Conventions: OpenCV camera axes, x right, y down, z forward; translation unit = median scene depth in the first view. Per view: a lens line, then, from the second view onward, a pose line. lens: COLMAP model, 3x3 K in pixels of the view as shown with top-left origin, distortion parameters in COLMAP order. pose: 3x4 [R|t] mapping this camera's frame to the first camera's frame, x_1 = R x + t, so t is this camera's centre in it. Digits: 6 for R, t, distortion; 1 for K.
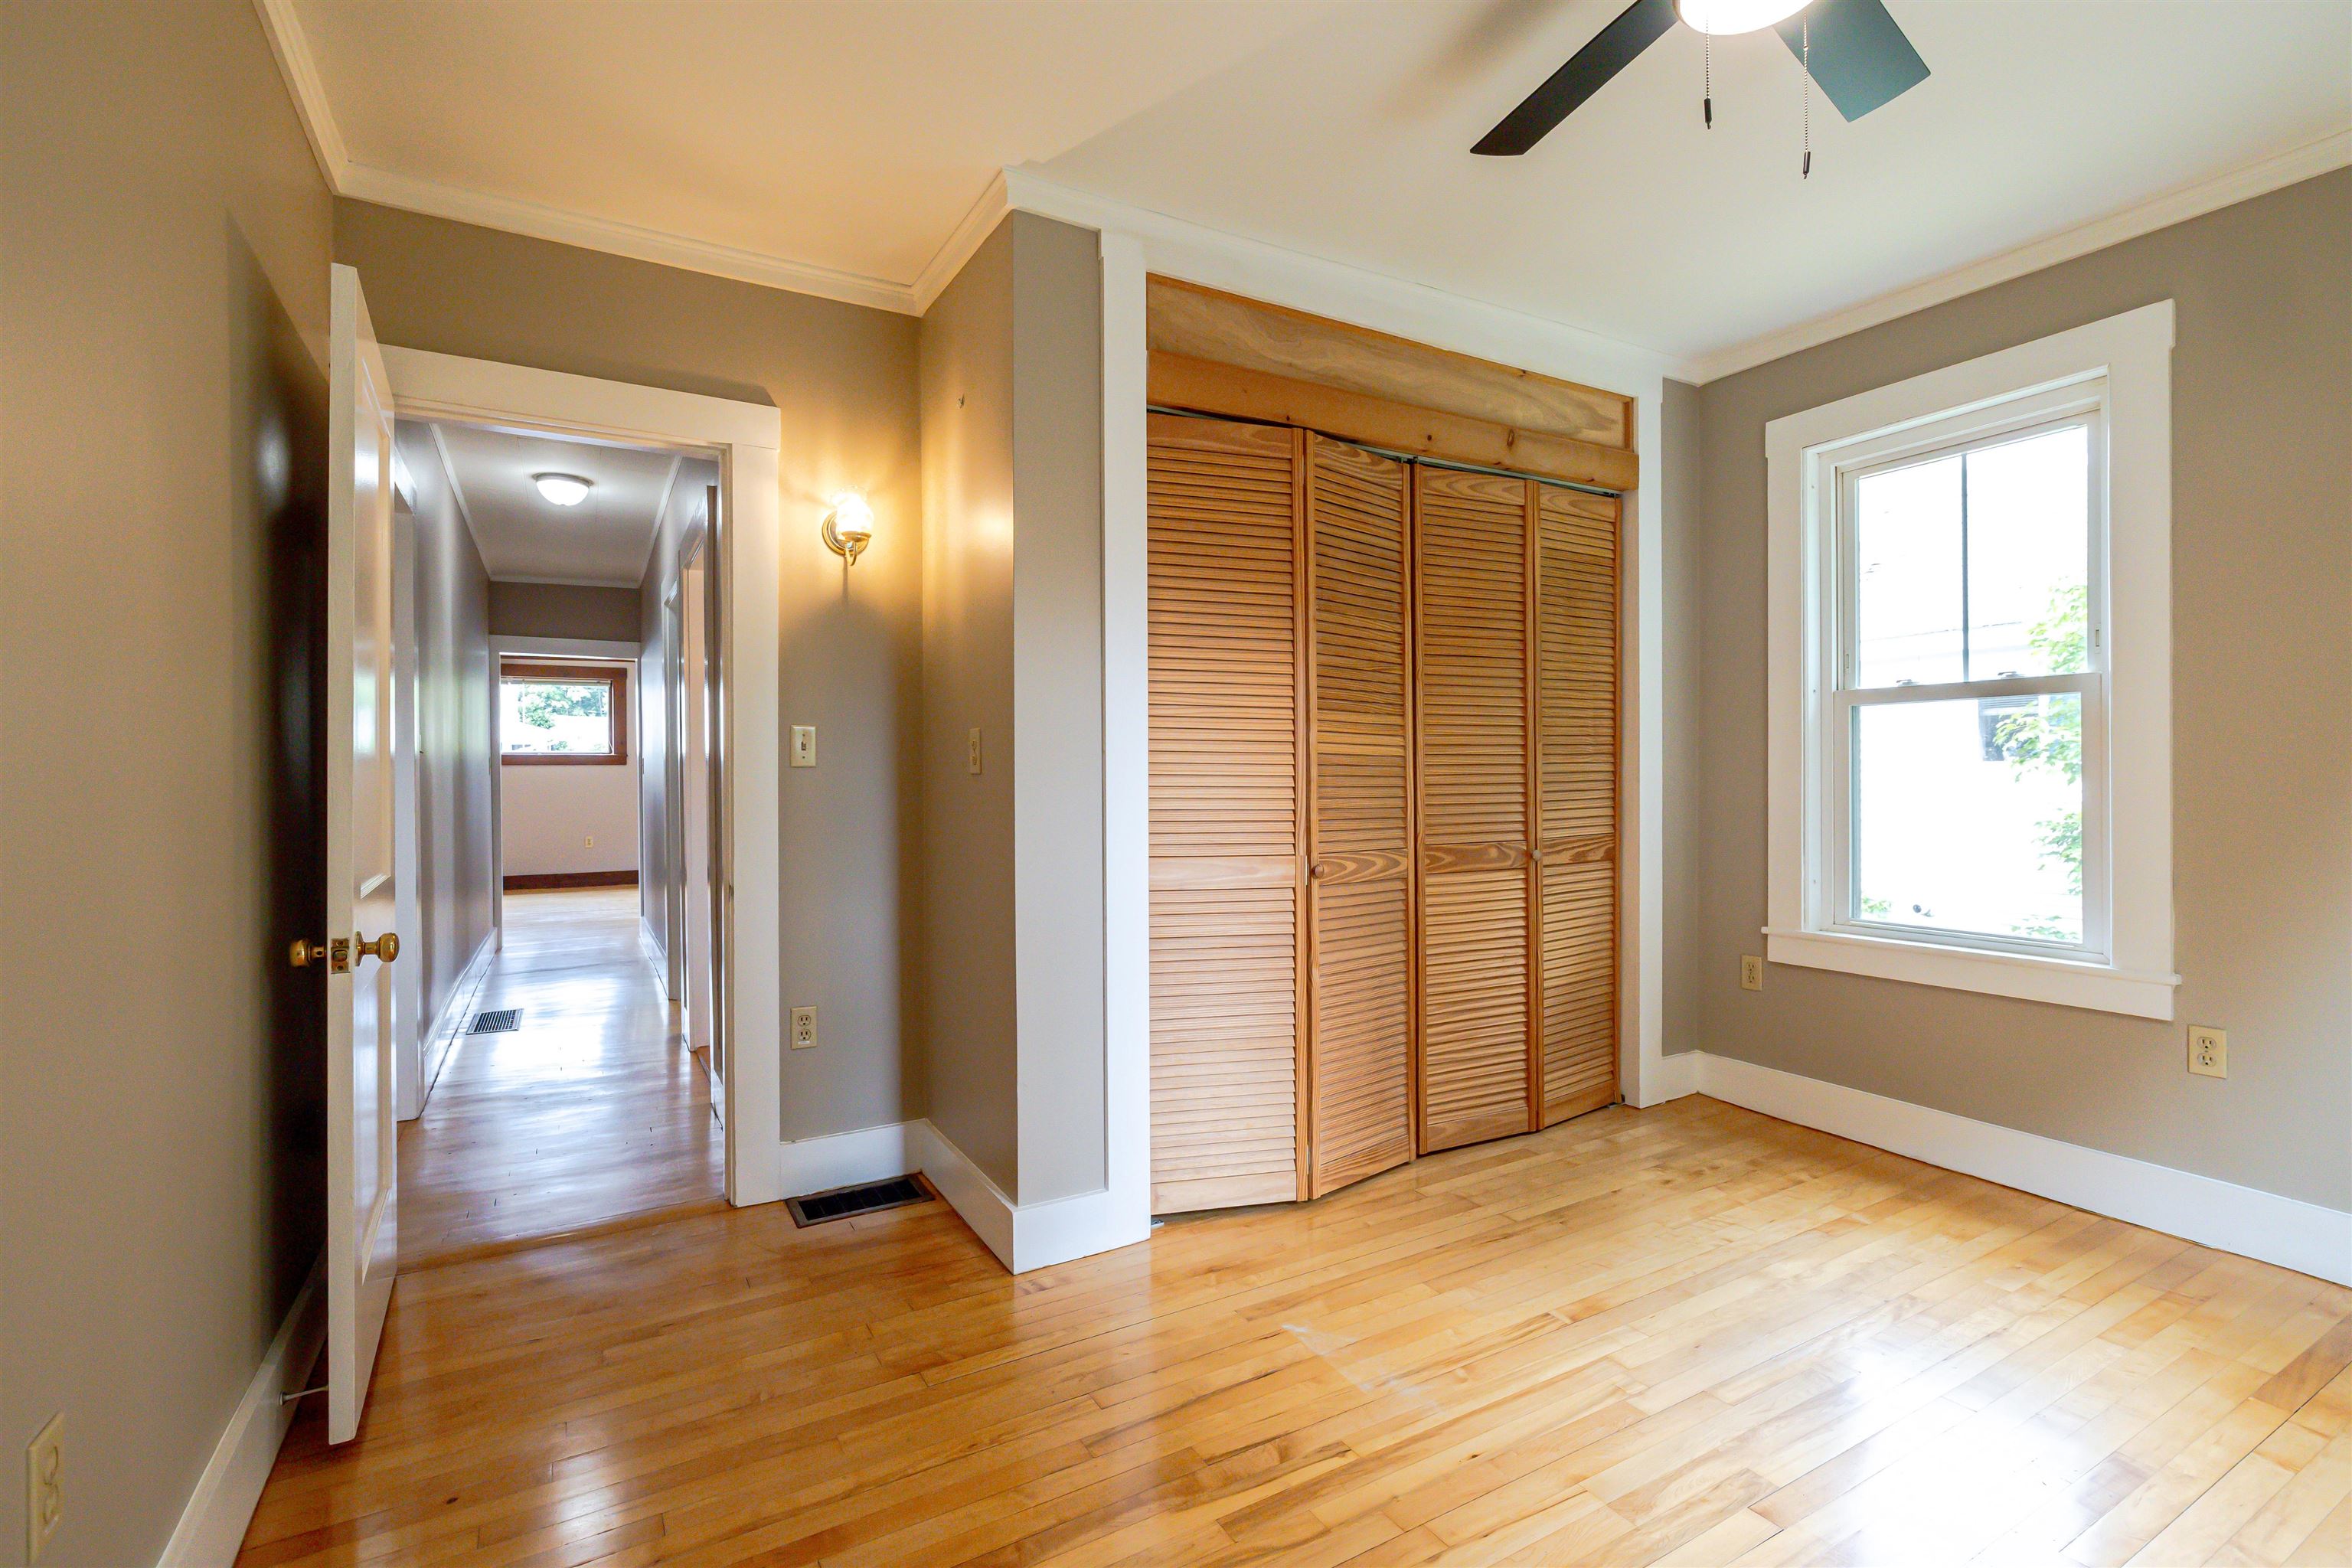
lens RADIAL K [[1073.6, 0, 1173.0], [0, 1073.6, 780.2], [0, 0, 1]] dist [-0.007605, 0.002656]
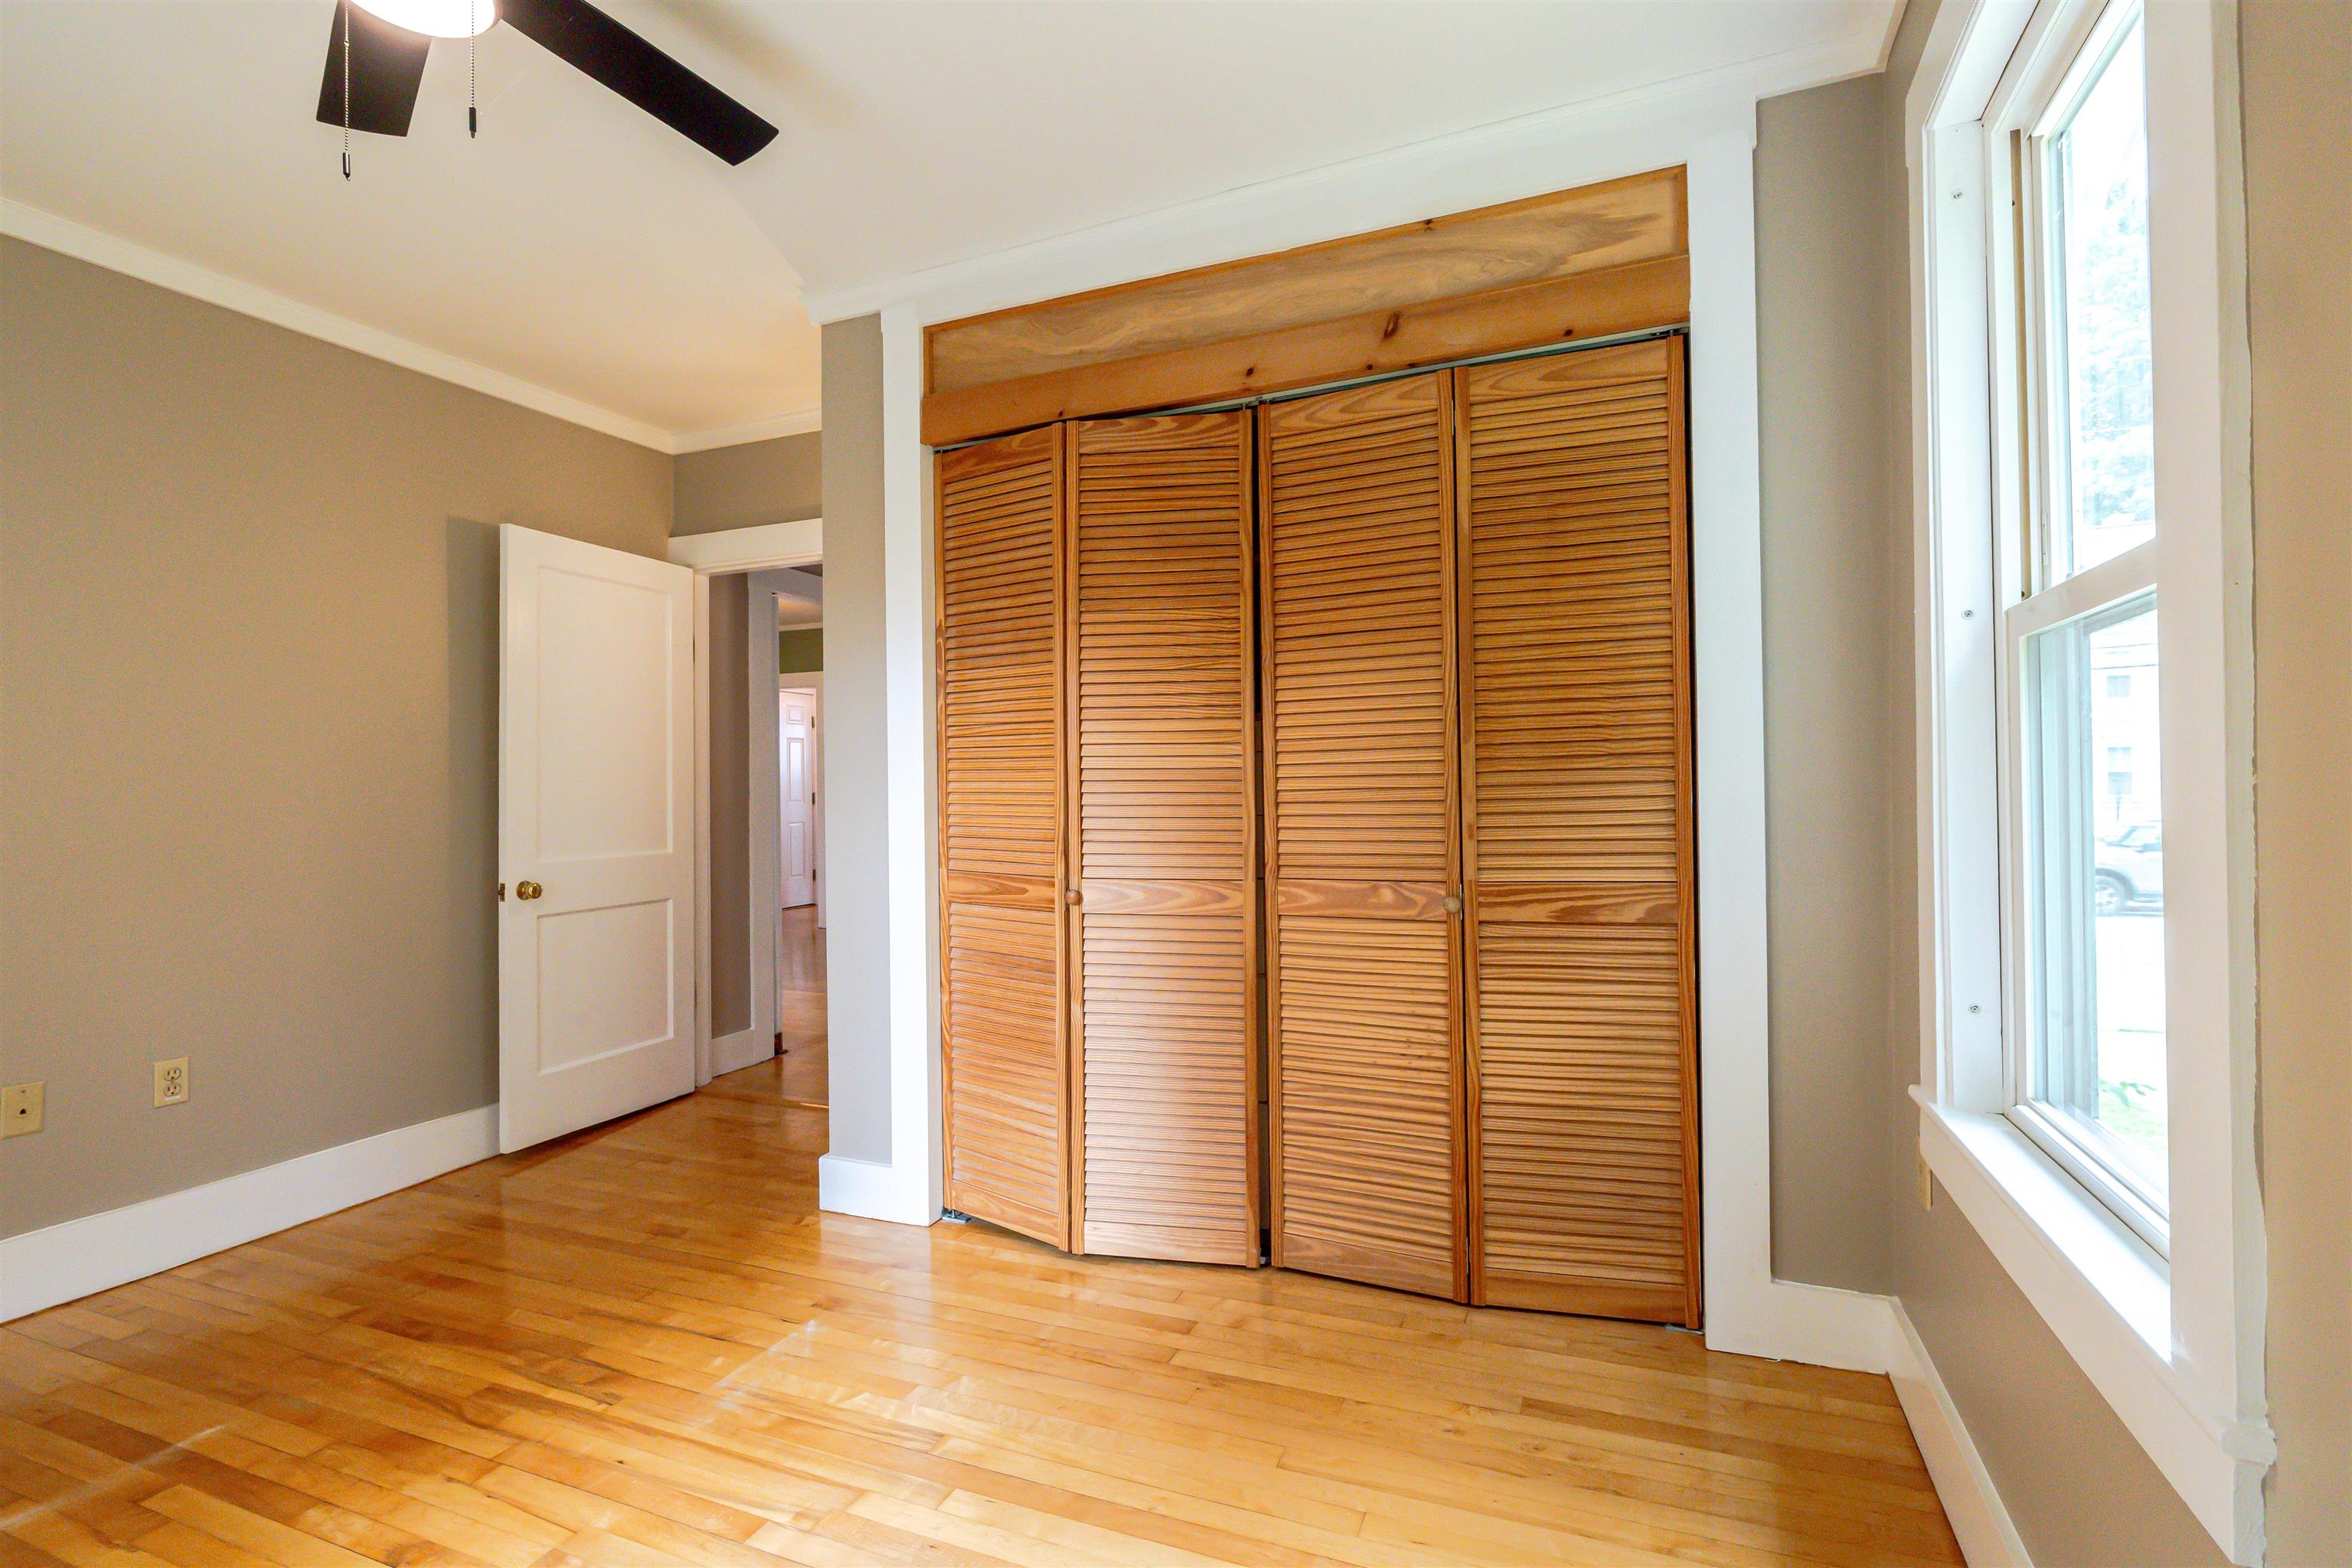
lens RADIAL K [[1073.6, 0, 1184.7], [0, 1073.6, 778.9], [0, 0, 1]] dist [-0.007605, 0.002656]
pose [[0.612660, -0.011268, -0.790266, 0.910566], [0.006732, 0.999936, -0.009039, -0.007444], [0.790318, 0.000218, 0.612697, 0.506478]]
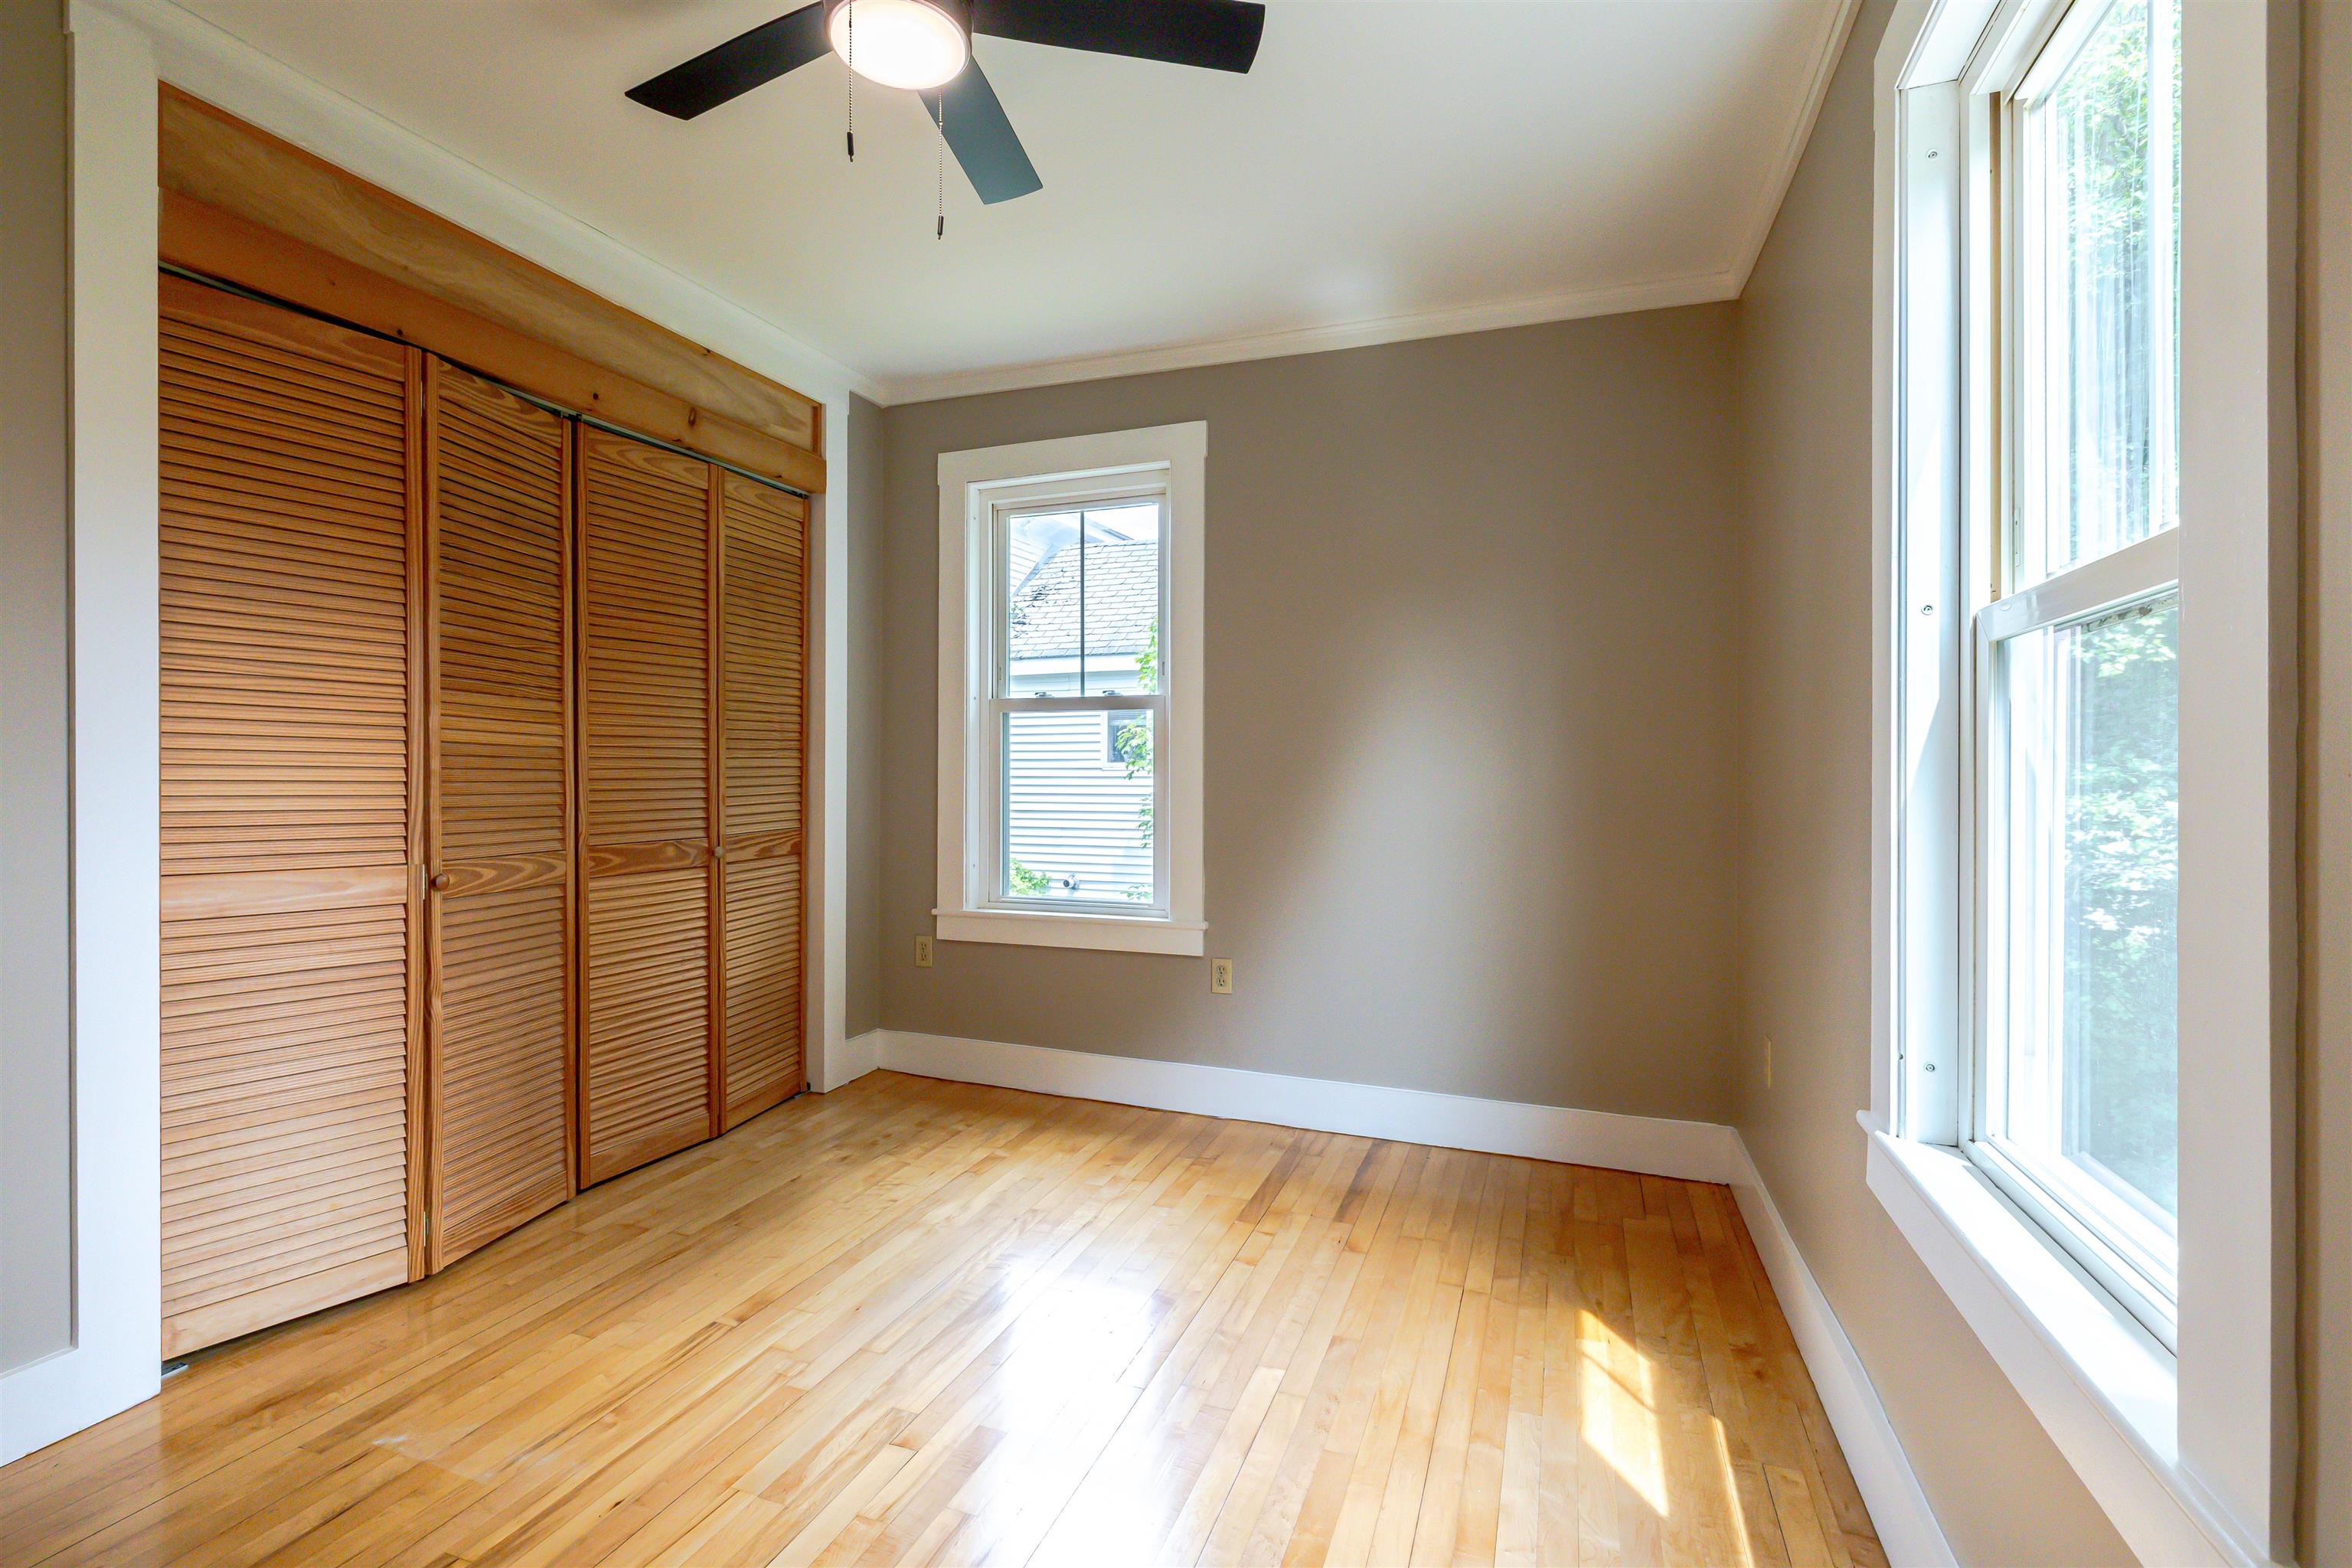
lens RADIAL K [[1073.6, 0, 1180.2], [0, 1073.6, 780.6], [0, 0, 1]] dist [-0.007605, 0.002656]
pose [[0.761672, 0.002406, 0.647958, 0.032618], [-0.005548, 0.999981, 0.002808, -0.000176], [-0.647939, -0.005733, 0.761671, -0.011202]]
